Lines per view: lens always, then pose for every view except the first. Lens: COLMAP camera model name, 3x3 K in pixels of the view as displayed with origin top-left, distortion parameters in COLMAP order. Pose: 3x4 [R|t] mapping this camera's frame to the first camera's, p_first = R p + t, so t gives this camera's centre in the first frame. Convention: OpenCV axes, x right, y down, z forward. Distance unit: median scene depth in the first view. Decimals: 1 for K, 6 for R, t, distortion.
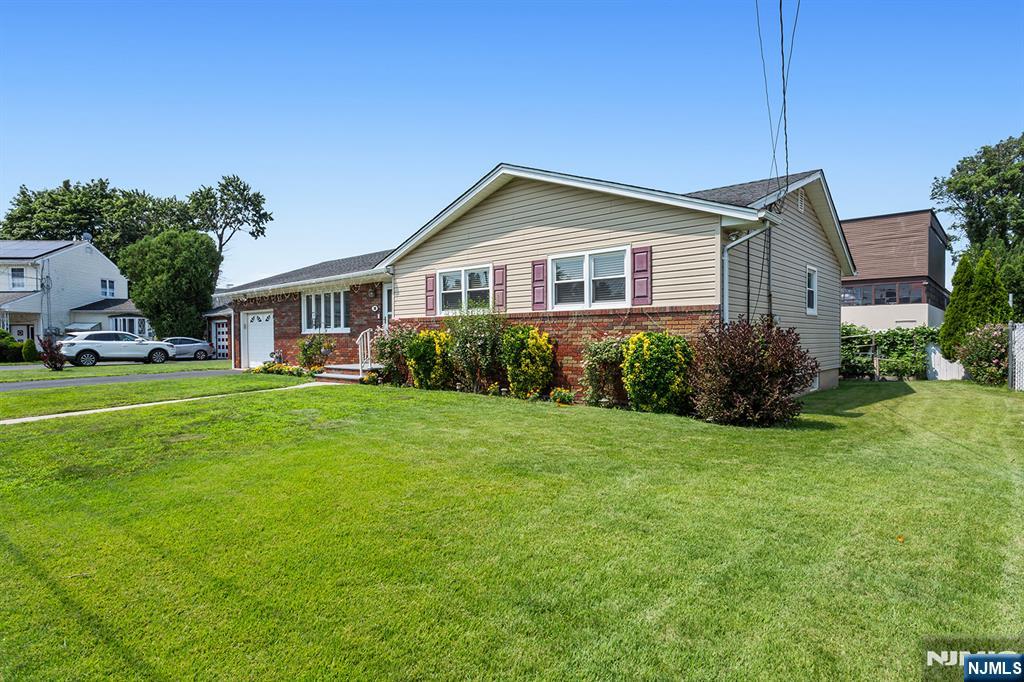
lens RADIAL K [[564.8, 0, 511.6], [0, 564.8, 342.2], [0, 0, 1]] dist [0.000035, 0.000008]
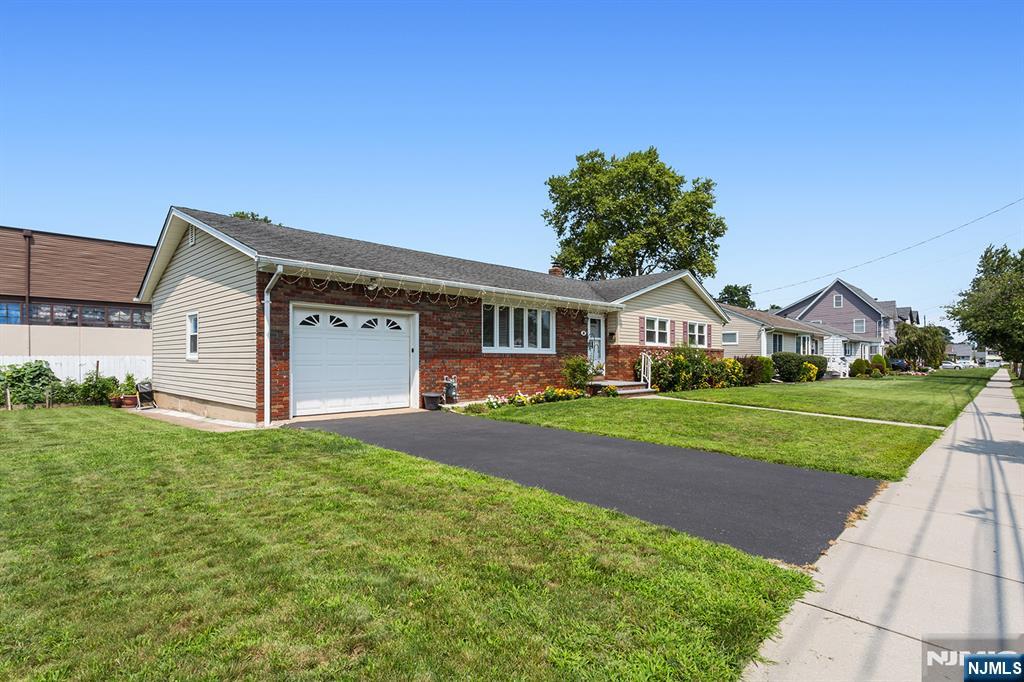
lens RADIAL K [[505.9, 0, 513.7], [0, 505.9, 346.7], [0, 0, 1]] dist [0.001316, 0.001040]
pose [[0.029478, 0.024421, 0.999267, -1.443408], [-0.002569, 0.999700, -0.024355, -0.008492], [-0.999562, -0.001849, 0.029531, 1.271797]]
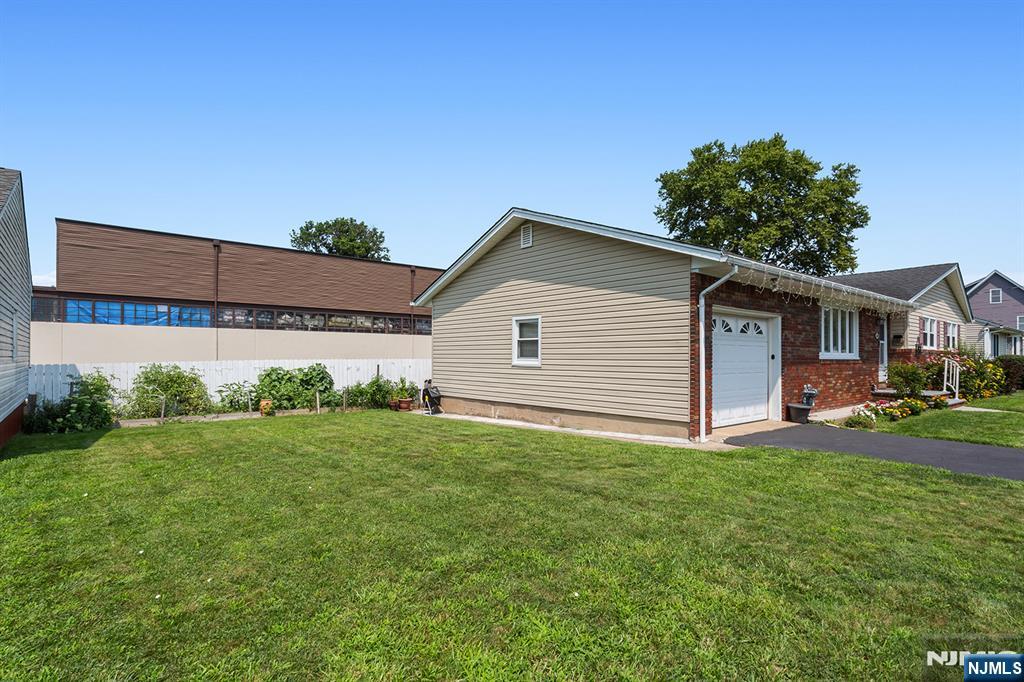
lens RADIAL K [[505.9, 0, 507.5], [0, 505.9, 346.6], [0, 0, 1]] dist [0.001316, 0.001040]
pose [[0.159356, 0.023409, 0.986944, -1.426904], [-0.005925, 0.999724, -0.022755, -0.018124], [-0.987203, -0.002221, 0.159451, 1.733410]]
